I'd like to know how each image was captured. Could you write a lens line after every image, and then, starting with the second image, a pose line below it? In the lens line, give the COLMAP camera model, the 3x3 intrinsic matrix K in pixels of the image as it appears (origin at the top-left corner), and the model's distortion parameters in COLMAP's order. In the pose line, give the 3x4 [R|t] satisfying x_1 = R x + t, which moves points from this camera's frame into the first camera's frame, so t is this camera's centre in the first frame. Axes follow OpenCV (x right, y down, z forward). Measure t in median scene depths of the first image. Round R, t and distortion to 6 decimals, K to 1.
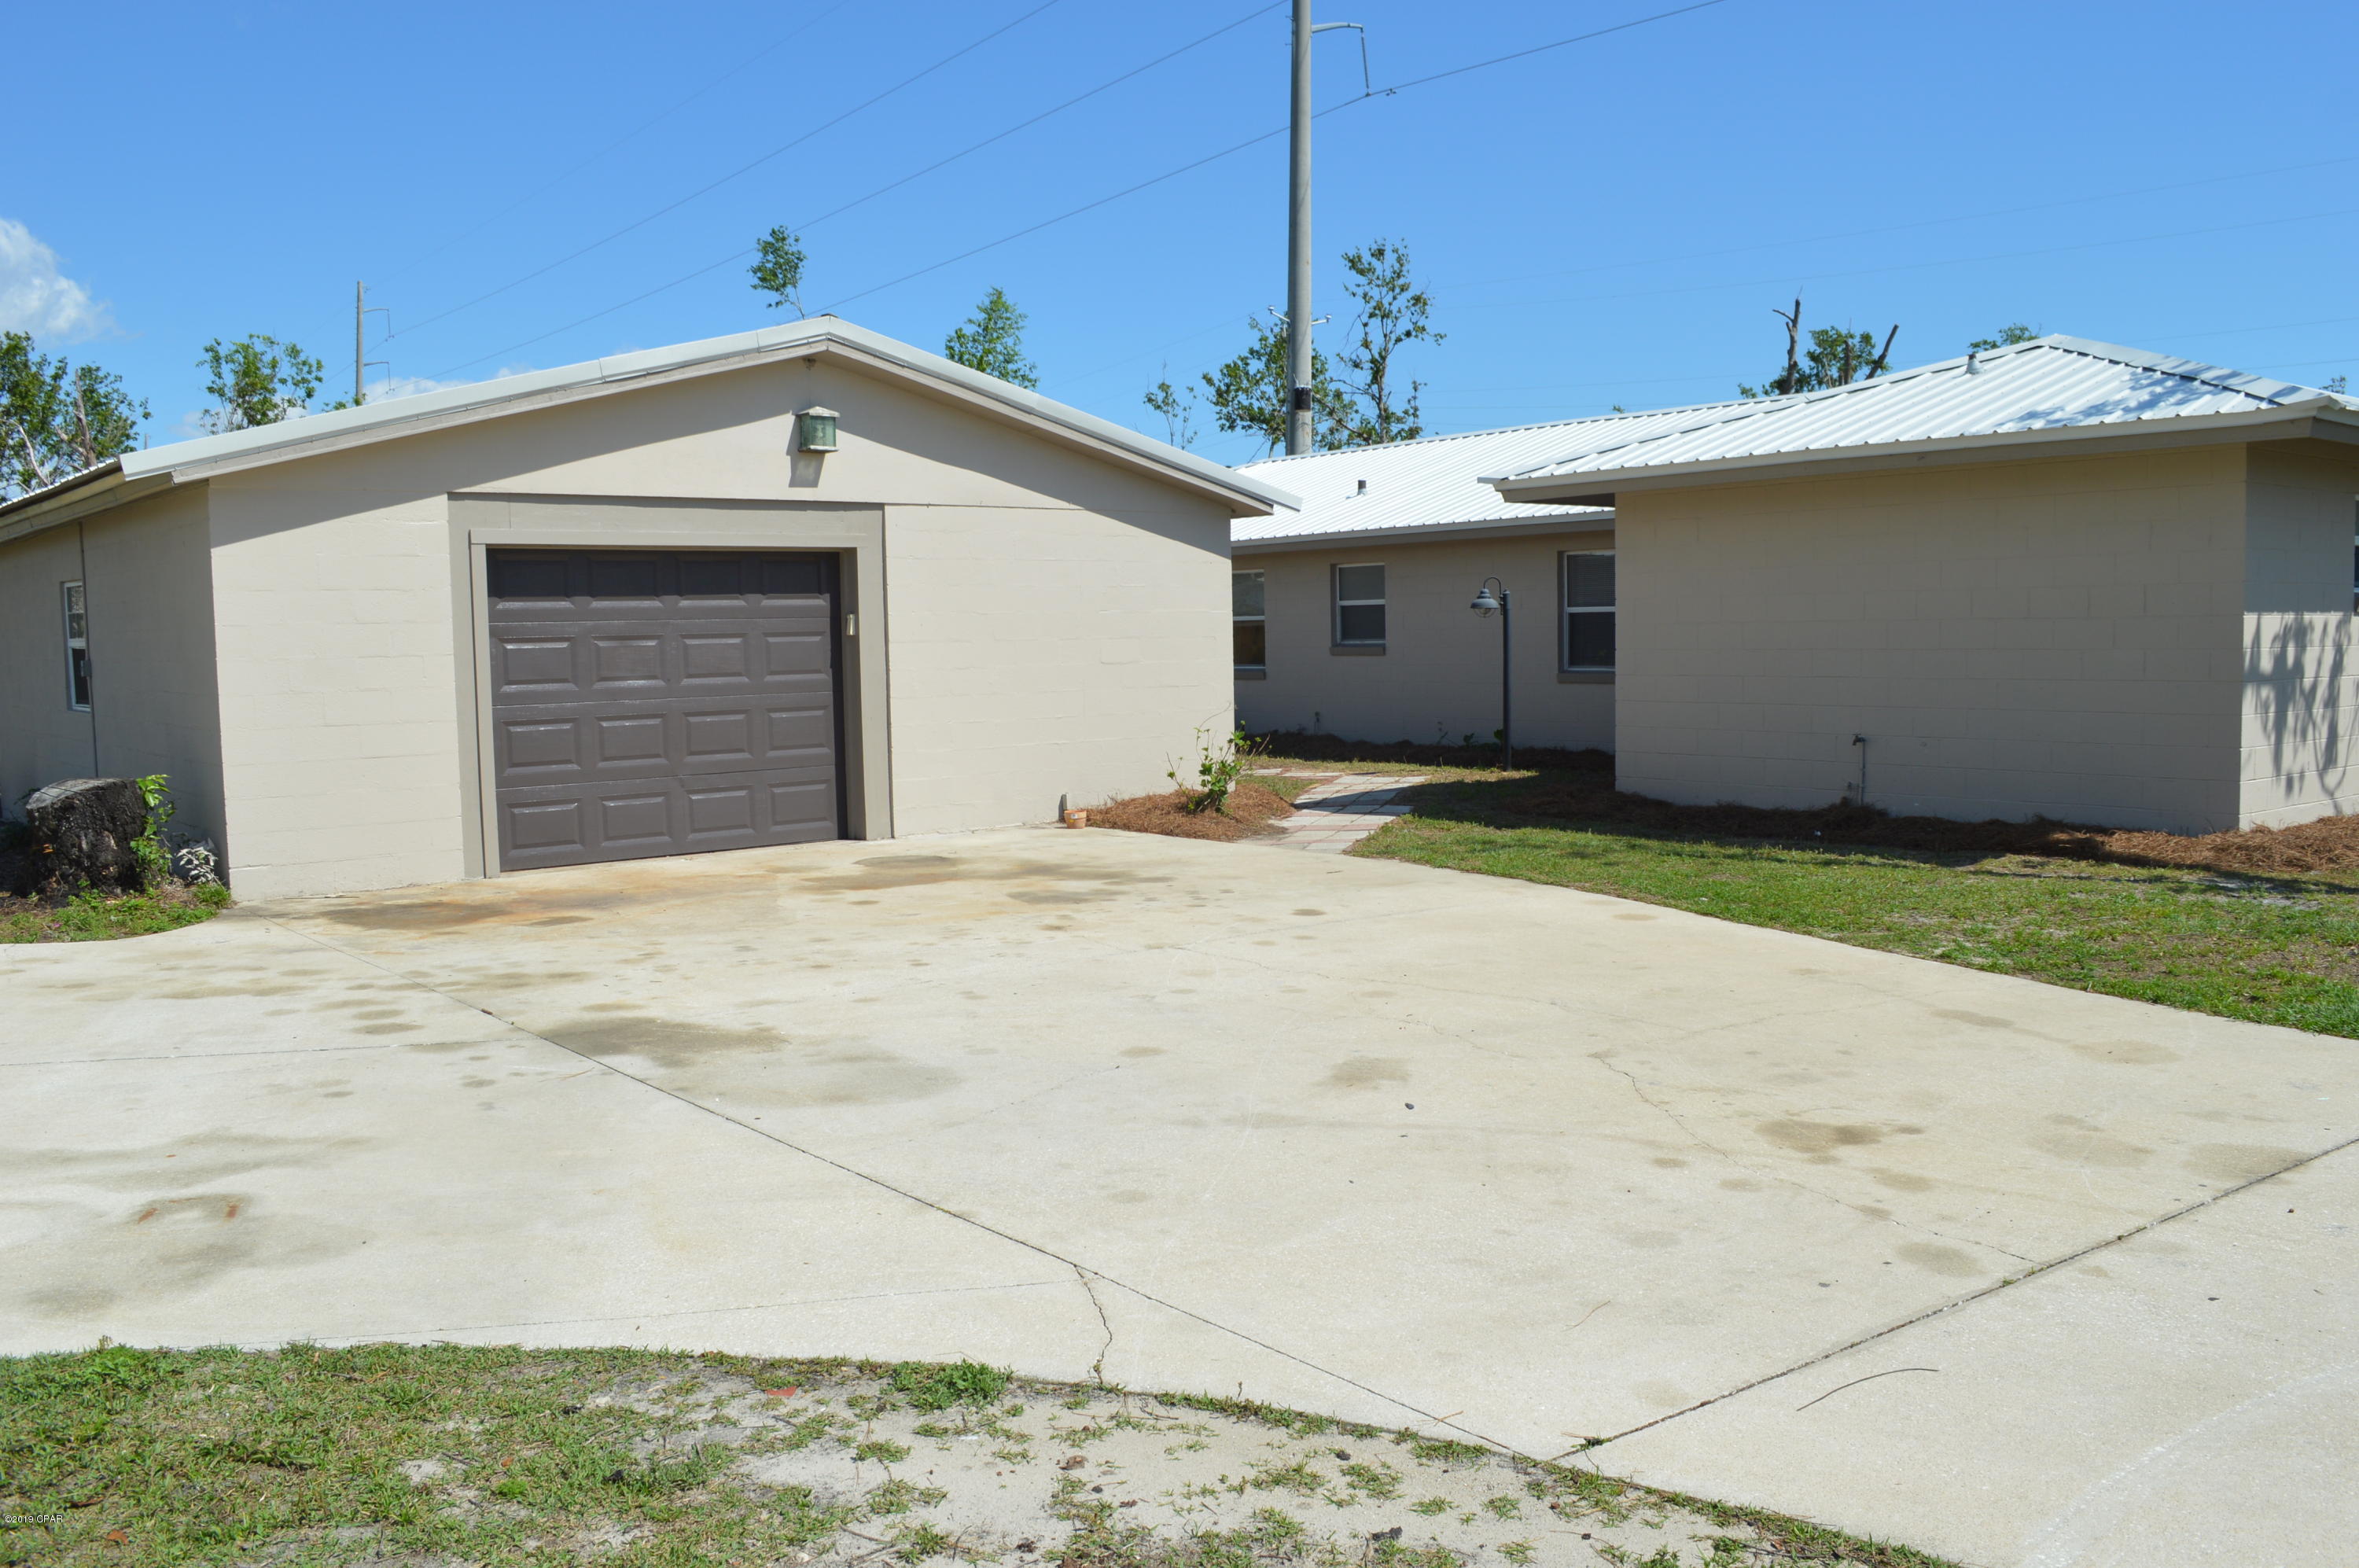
lens RADIAL K [[1888.0, 0, 1186.8], [0, 1888.0, 782.2], [0, 0, 1]] dist [-0.089857, 0.021449]
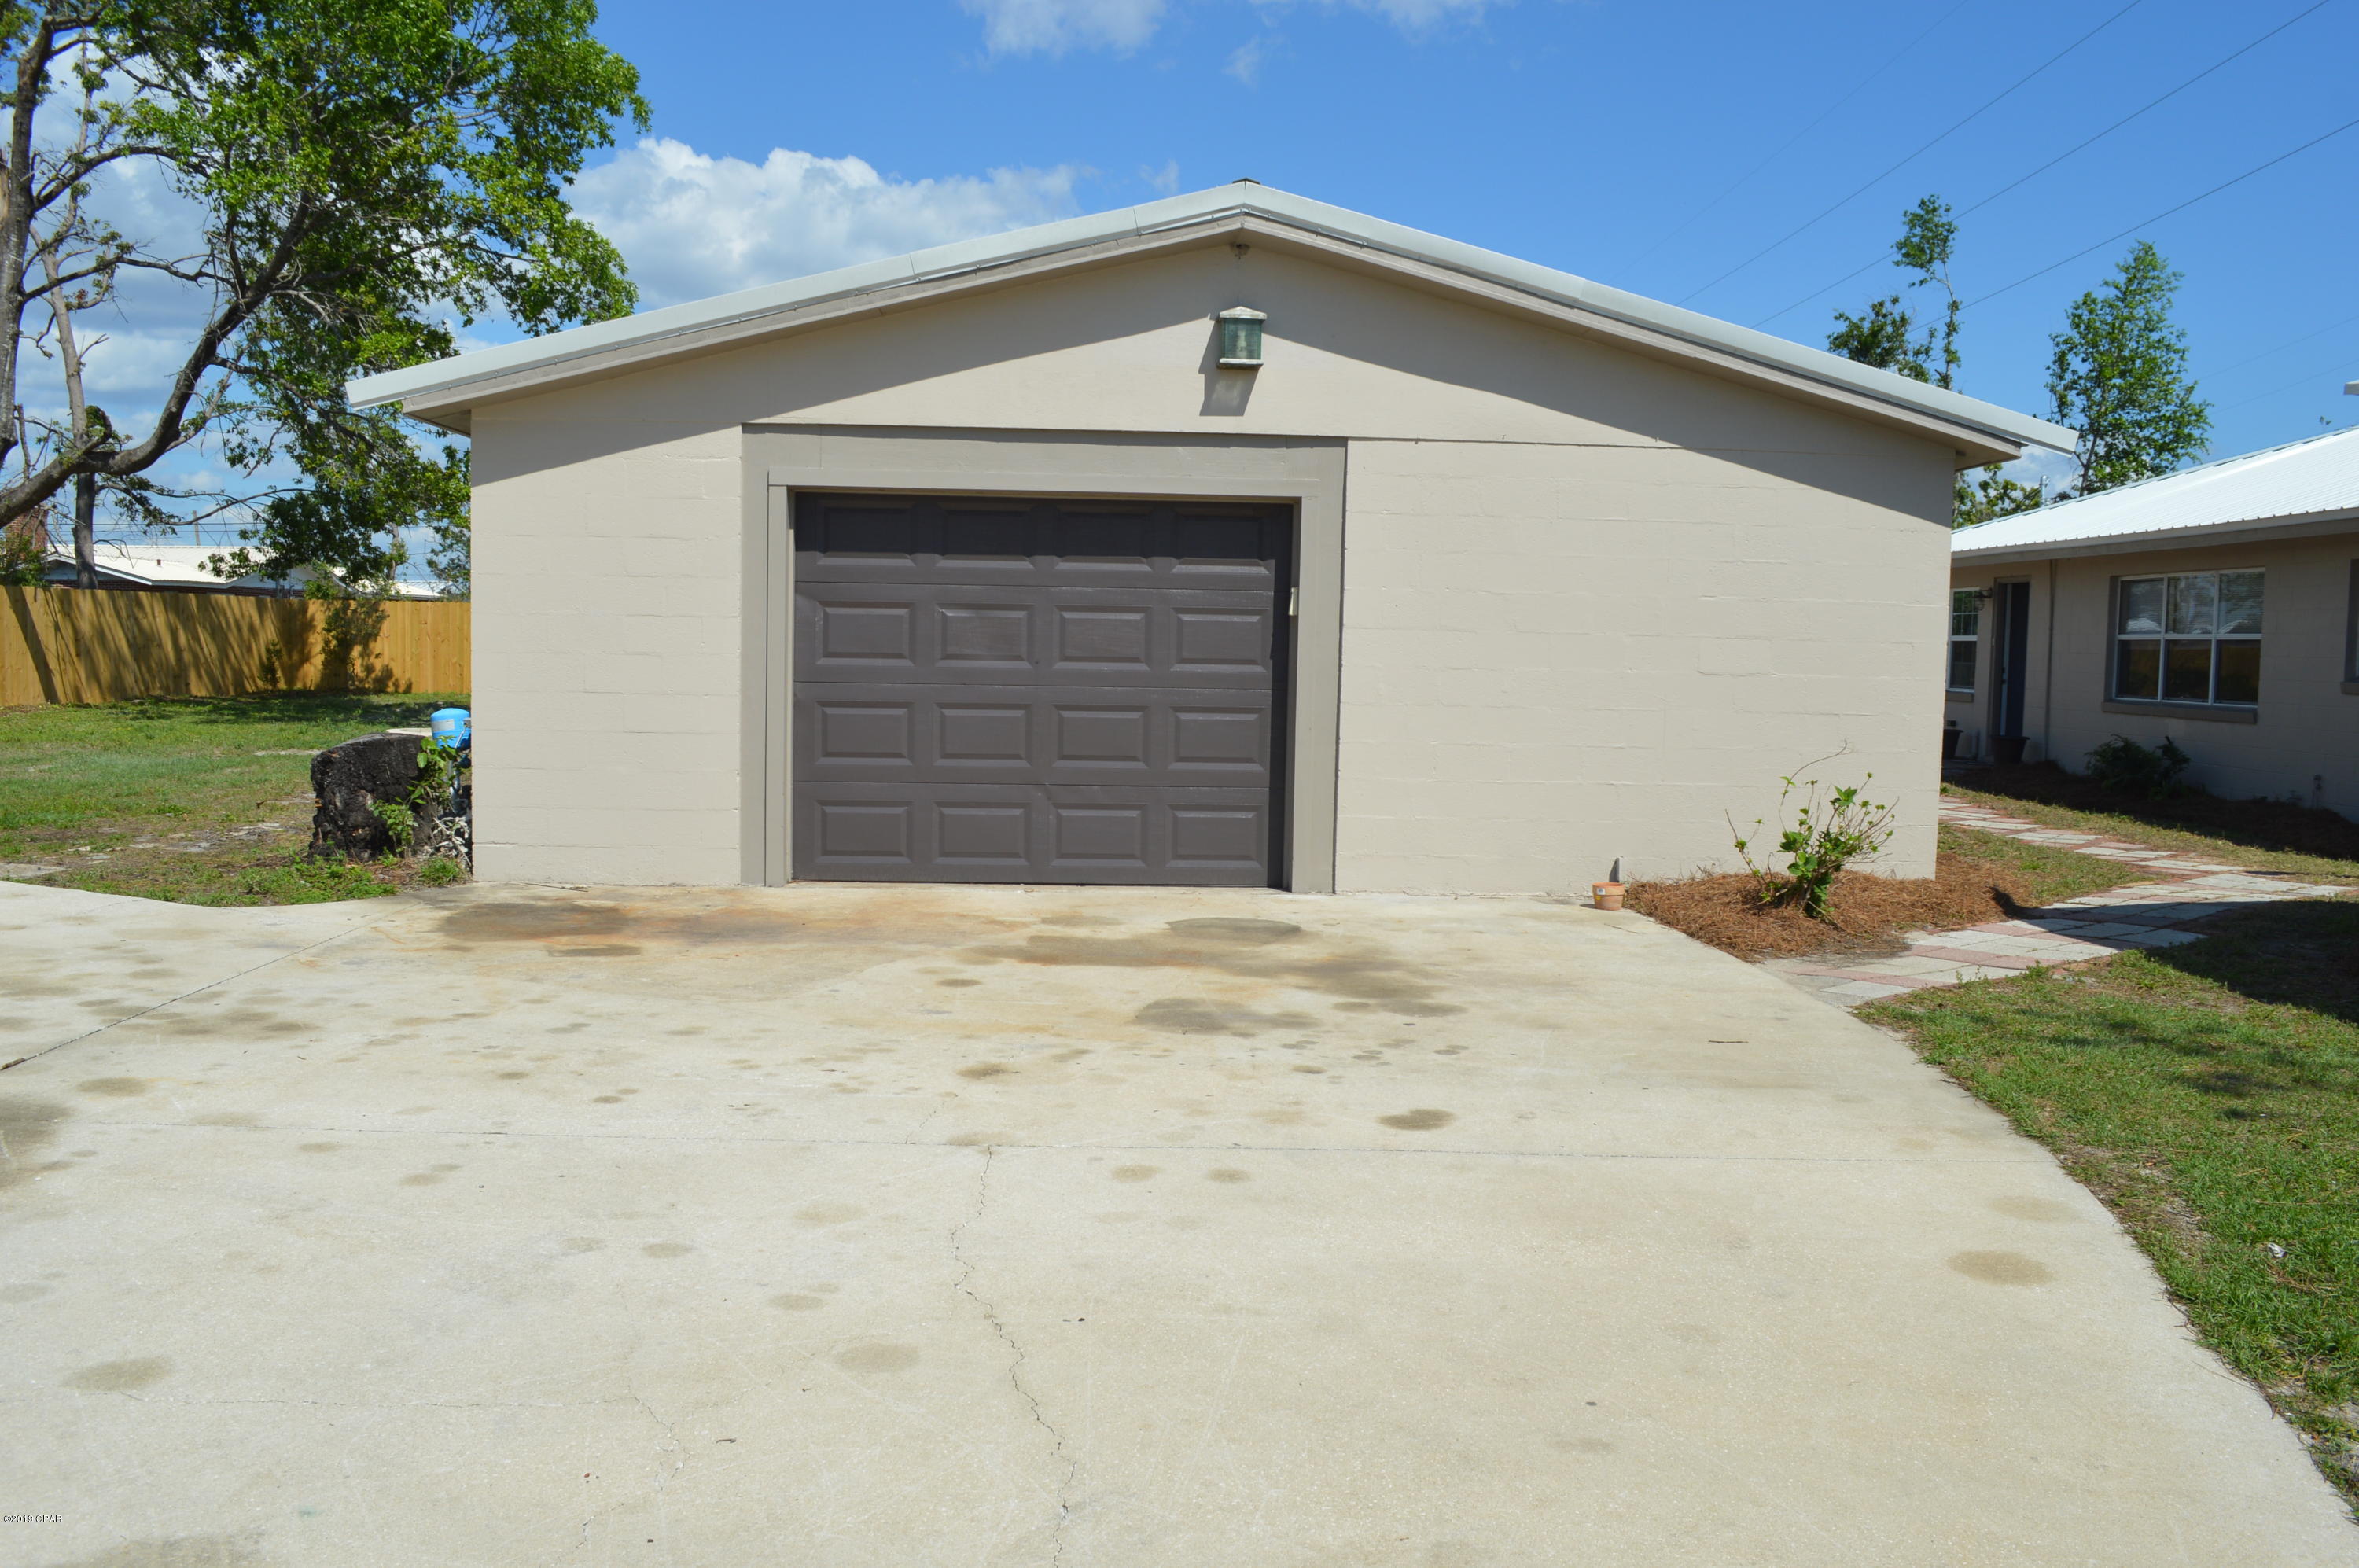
lens RADIAL K [[1888.0, 0, 1172.9], [0, 1888.0, 795.6], [0, 0, 1]] dist [-0.089857, 0.021449]
pose [[0.799258, 0.085103, -0.594932, 0.239876], [-0.083633, 0.996041, 0.030125, -0.026509], [0.595141, 0.025678, 0.803211, 0.386337]]
